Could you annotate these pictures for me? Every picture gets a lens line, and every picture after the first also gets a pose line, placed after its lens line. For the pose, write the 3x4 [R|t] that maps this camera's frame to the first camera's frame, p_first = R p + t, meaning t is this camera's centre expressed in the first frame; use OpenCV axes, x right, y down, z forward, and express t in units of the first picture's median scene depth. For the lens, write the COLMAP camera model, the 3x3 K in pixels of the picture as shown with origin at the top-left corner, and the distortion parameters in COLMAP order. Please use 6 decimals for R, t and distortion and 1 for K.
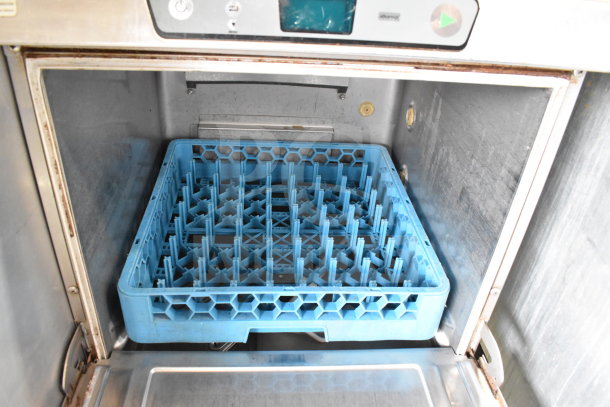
lens RADIAL K [[474.0, 0, 307.3], [0, 474.0, 201.2], [0, 0, 1]] dist [-0.100234, 0.019003]
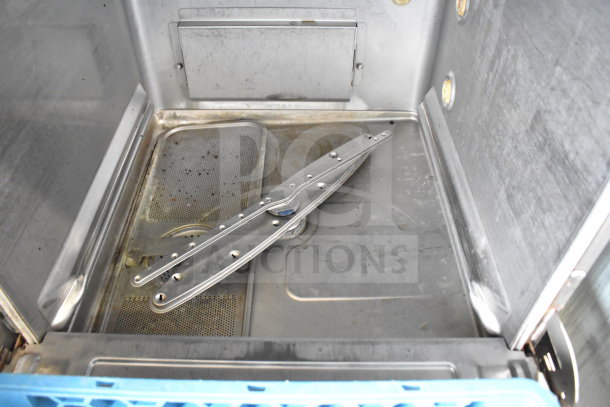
lens RADIAL K [[474.0, 0, 308.6], [0, 474.0, 189.8], [0, 0, 1]] dist [-0.100234, 0.019003]
pose [[0.994280, 0.008553, -0.106461, 0.085843], [0.010724, 0.983756, 0.179189, -0.038893], [0.106264, -0.179306, 0.978037, 0.319380]]
